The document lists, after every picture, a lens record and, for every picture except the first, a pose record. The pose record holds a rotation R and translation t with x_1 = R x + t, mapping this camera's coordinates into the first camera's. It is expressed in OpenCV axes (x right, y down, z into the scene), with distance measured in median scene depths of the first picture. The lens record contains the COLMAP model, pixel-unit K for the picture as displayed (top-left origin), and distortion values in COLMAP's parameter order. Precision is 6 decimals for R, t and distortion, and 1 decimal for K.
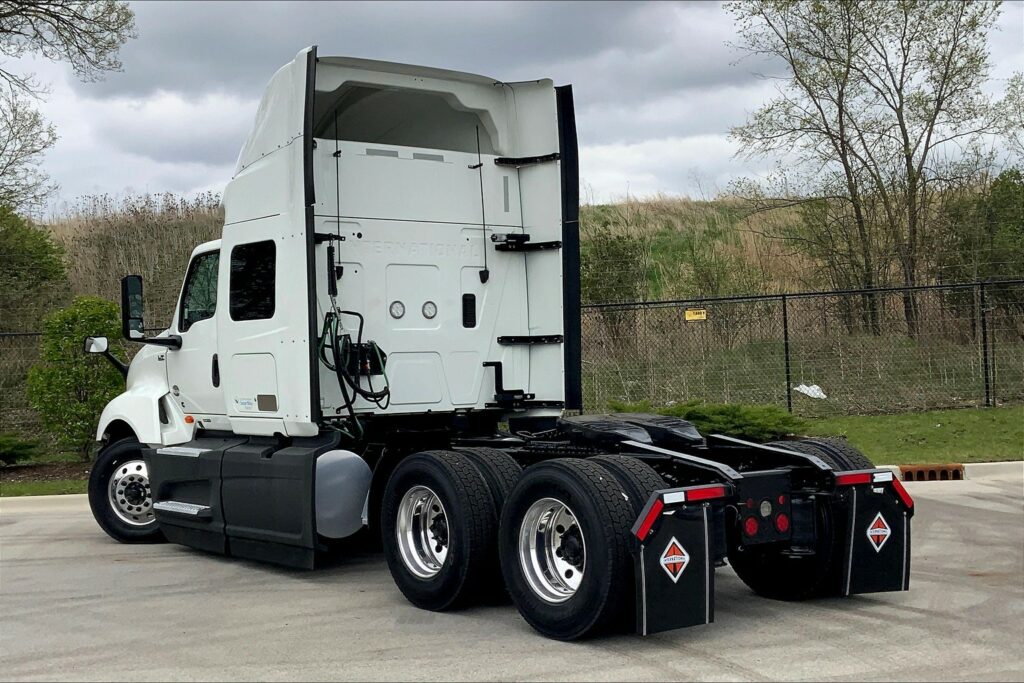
lens RADIAL K [[1429.0, 0, 468.0], [0, 1429.0, 341.6], [0, 0, 1]] dist [0.089901, 0.018330]
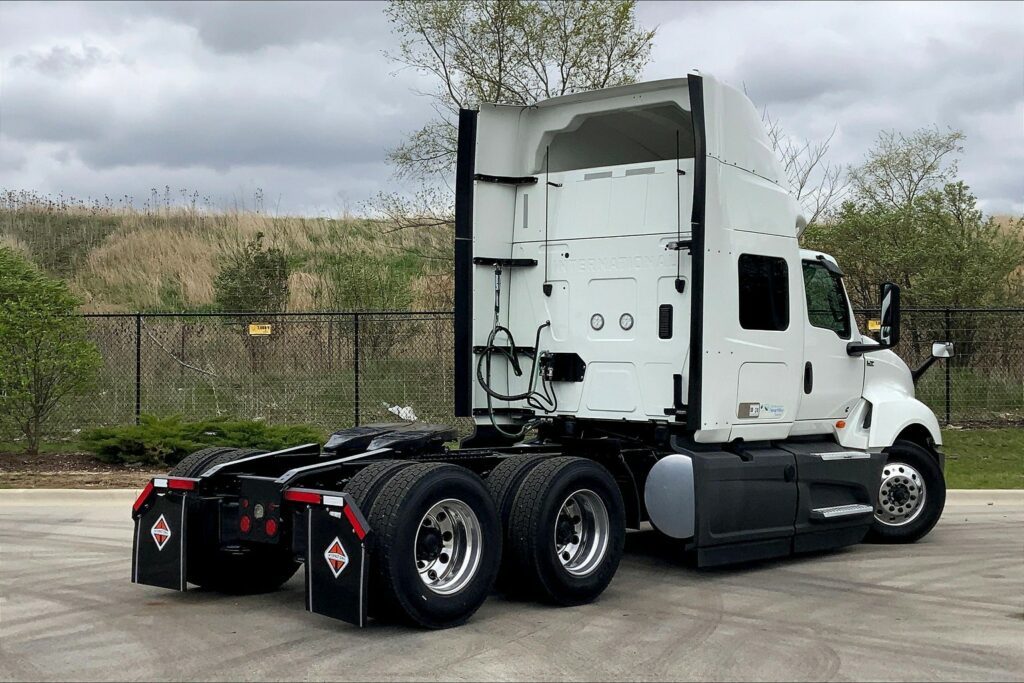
lens RADIAL K [[1429.0, 0, 468.0], [0, 1429.0, 341.6], [0, 0, 1]] dist [0.089901, 0.018330]
pose [[0.177121, 0.009965, -0.984139, 0.981662], [0.001089, 0.999946, 0.010321, -0.018780], [0.984188, -0.002900, 0.177101, 0.716764]]
